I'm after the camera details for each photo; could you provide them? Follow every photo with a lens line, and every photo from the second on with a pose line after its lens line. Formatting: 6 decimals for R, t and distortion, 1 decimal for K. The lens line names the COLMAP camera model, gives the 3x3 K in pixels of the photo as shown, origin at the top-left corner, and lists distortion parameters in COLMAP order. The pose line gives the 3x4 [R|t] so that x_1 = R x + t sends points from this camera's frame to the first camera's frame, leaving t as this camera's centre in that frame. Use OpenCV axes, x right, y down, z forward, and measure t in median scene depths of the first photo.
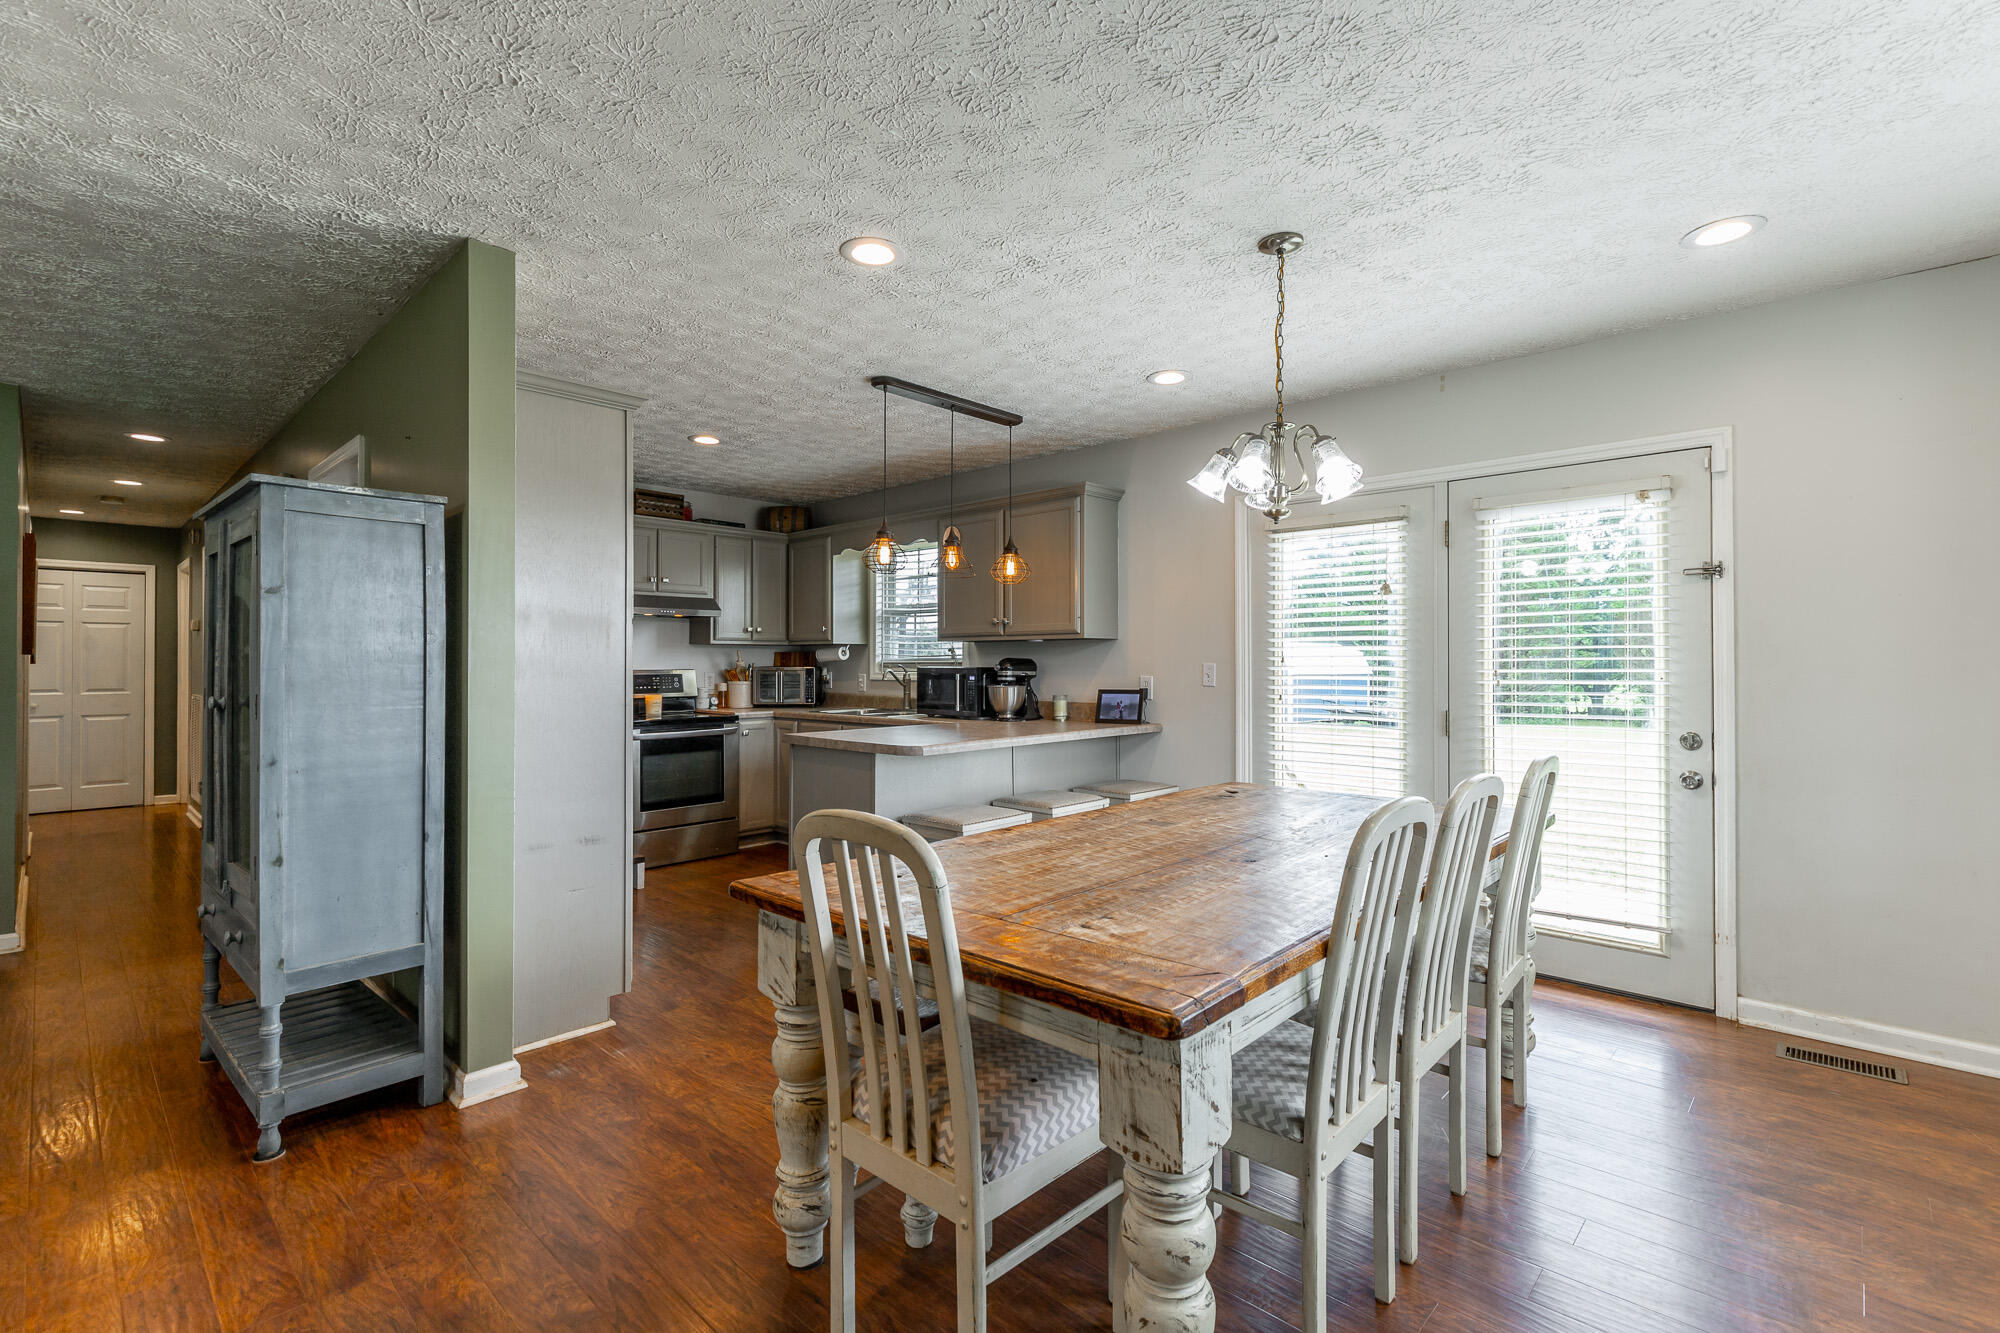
lens RADIAL K [[912.7, 0, 994.8], [0, 912.7, 656.4], [0, 0, 1]] dist [0.007568, -0.001038]
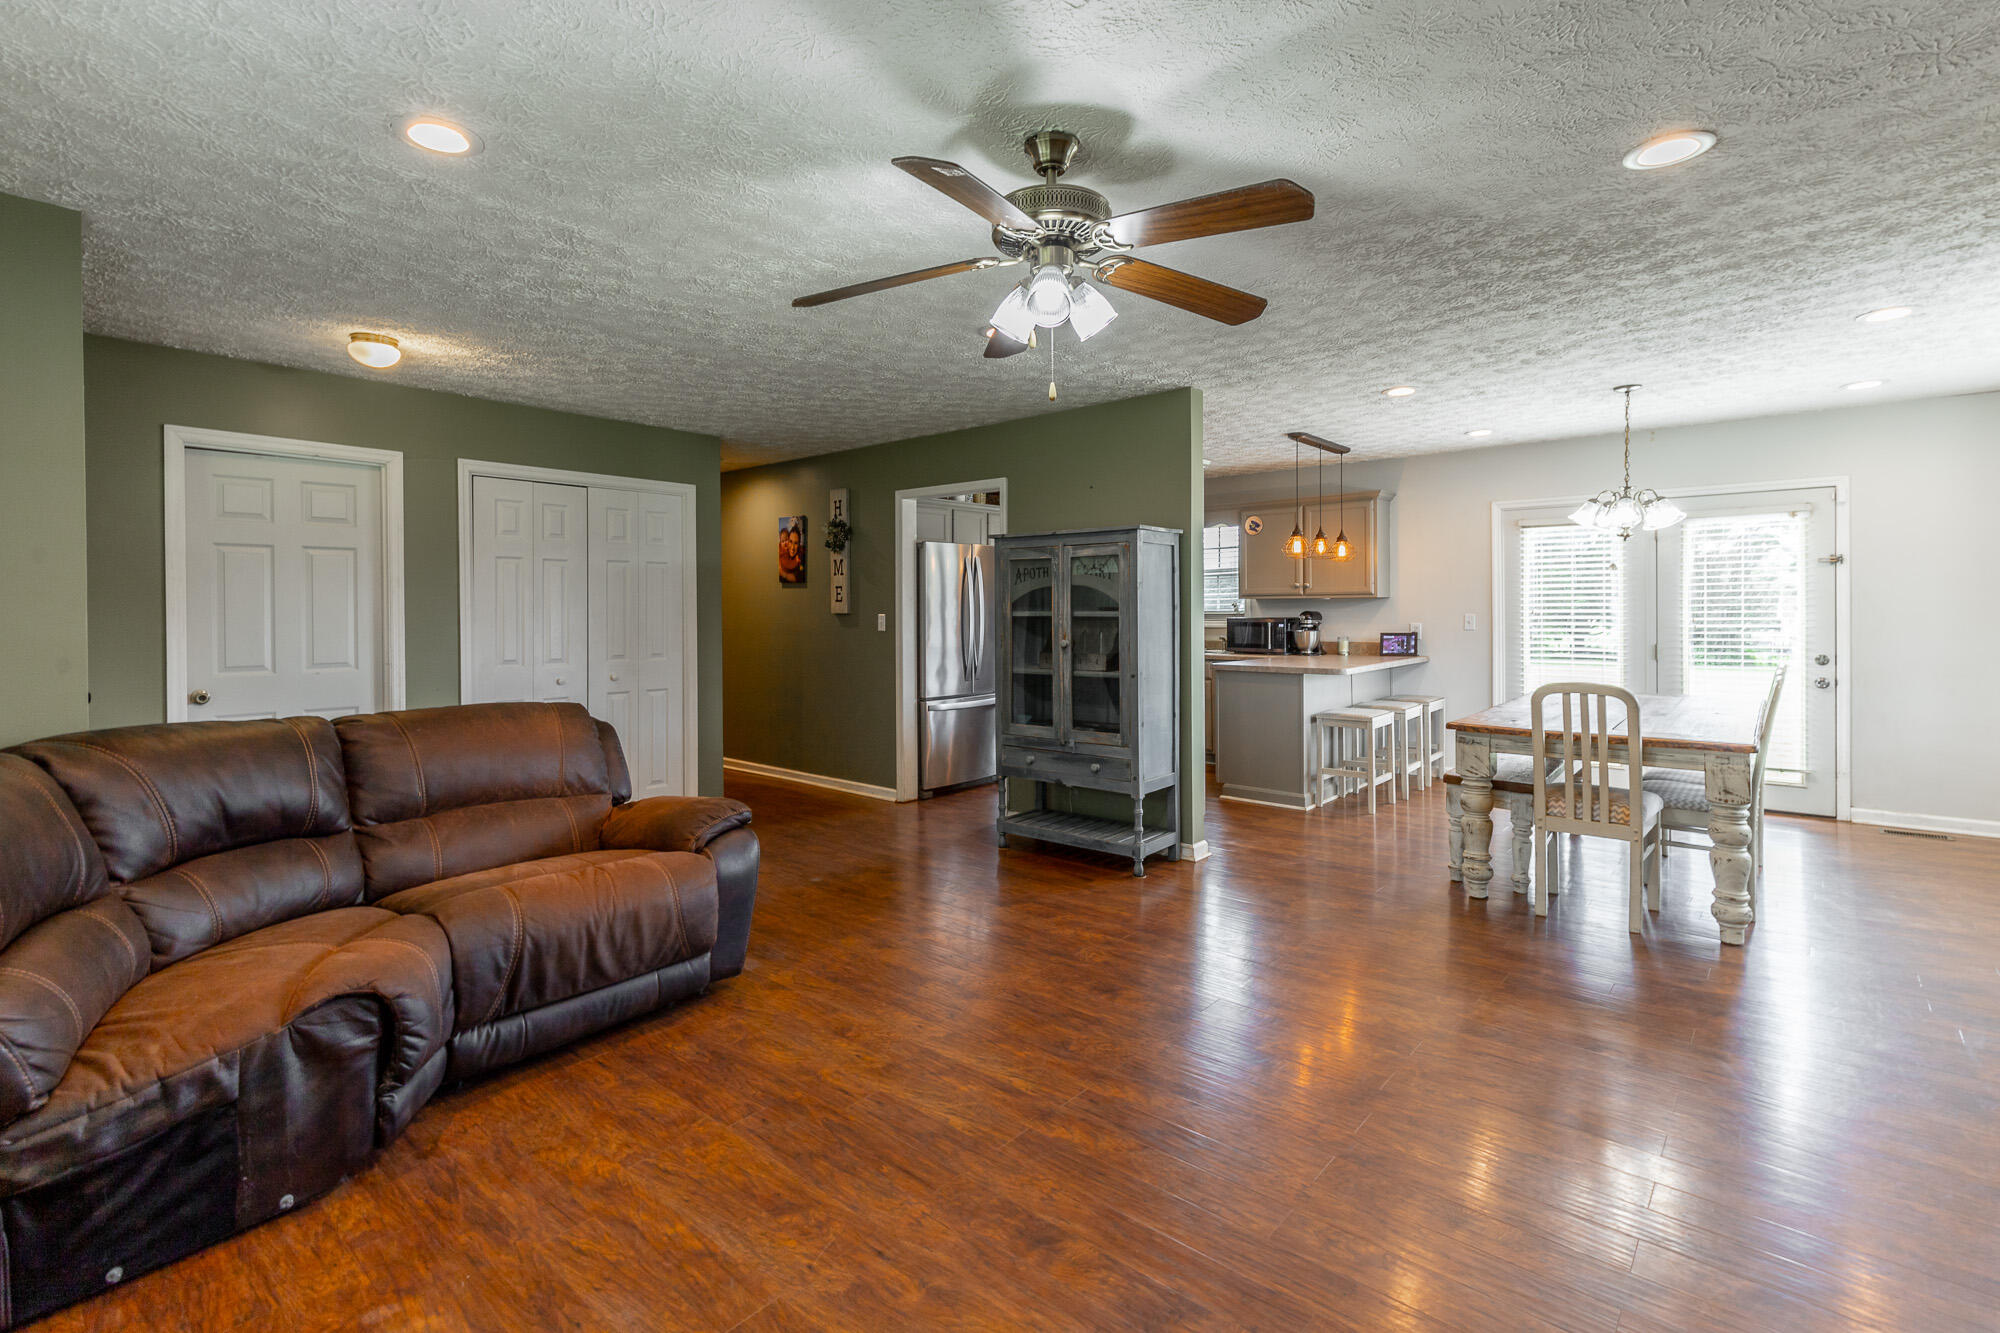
lens RADIAL K [[912.7, 0, 1004.3], [0, 912.7, 617.4], [0, 0, 1]] dist [0.007568, -0.001038]
pose [[0.999436, -0.007515, 0.032728, -0.423038], [0.006937, 0.999819, 0.017738, -0.014363], [-0.032855, -0.017501, 0.999307, -0.337724]]
